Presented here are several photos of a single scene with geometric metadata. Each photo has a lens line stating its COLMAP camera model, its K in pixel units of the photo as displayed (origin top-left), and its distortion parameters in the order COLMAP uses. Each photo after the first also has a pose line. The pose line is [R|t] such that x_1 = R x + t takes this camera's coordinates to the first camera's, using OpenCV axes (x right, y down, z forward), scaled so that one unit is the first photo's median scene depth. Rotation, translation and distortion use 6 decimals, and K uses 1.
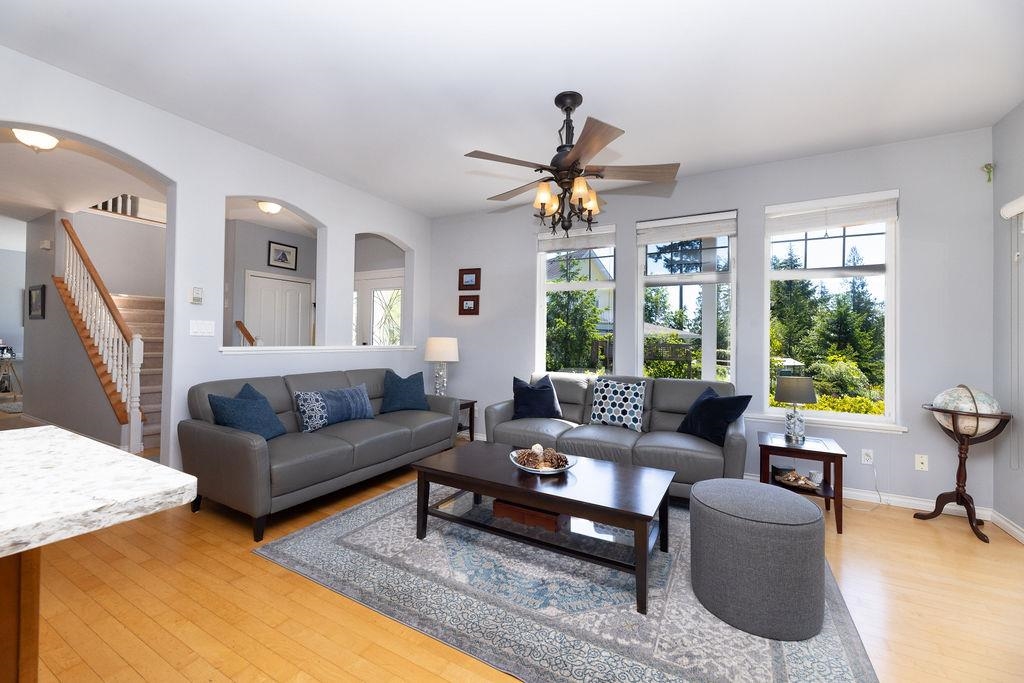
lens RADIAL K [[406.0, 0, 516.6], [0, 406.0, 334.1], [0, 0, 1]] dist [-0.001079, -0.000216]
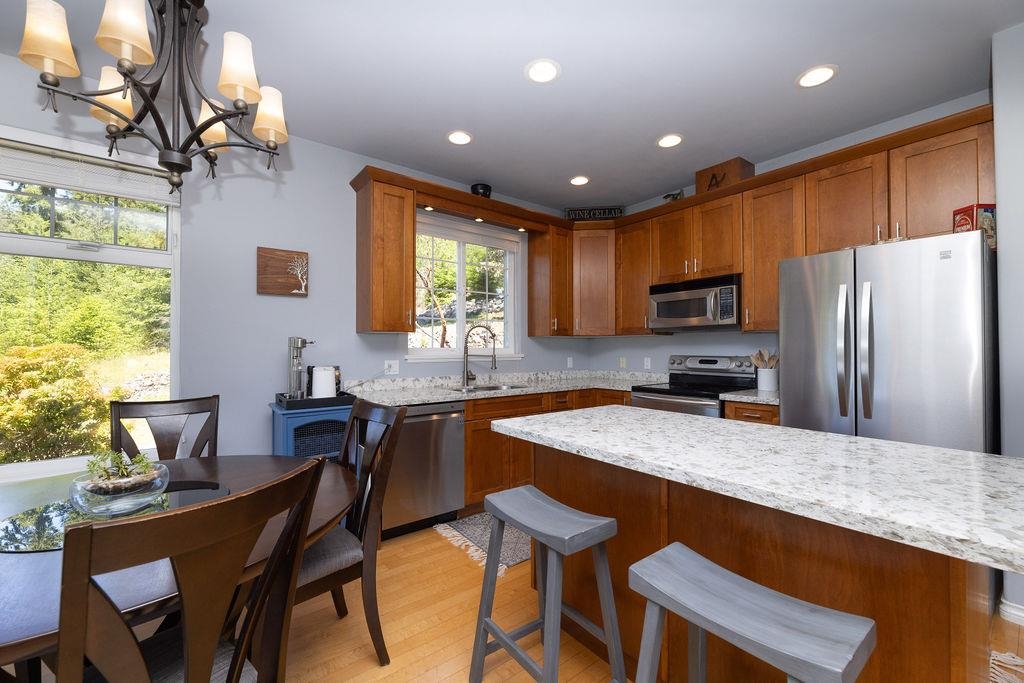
lens RADIAL K [[421.0, 0, 512.8], [0, 421.0, 346.3], [0, 0, 1]] dist [-0.001285, -0.000228]
pose [[-0.410419, -0.028112, -0.911464, 0.167046], [0.006414, 0.999411, -0.033713, -0.016149], [0.911875, -0.019682, -0.409997, 0.139460]]
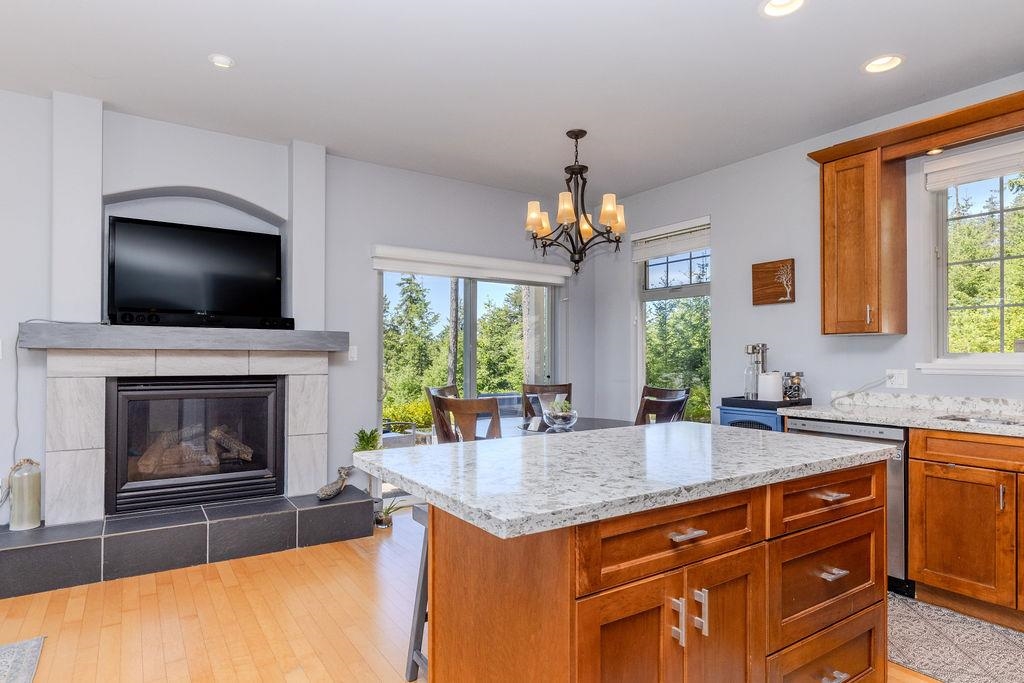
lens RADIAL K [[565.0, 0, 504.4], [0, 565.0, 352.8], [0, 0, 1]] dist [-0.003856, 0.000423]
pose [[-0.879082, -0.019419, 0.476274, -1.065789], [-0.028378, 0.999530, -0.011626, -0.016439], [-0.475825, -0.023736, -0.879220, 1.203532]]
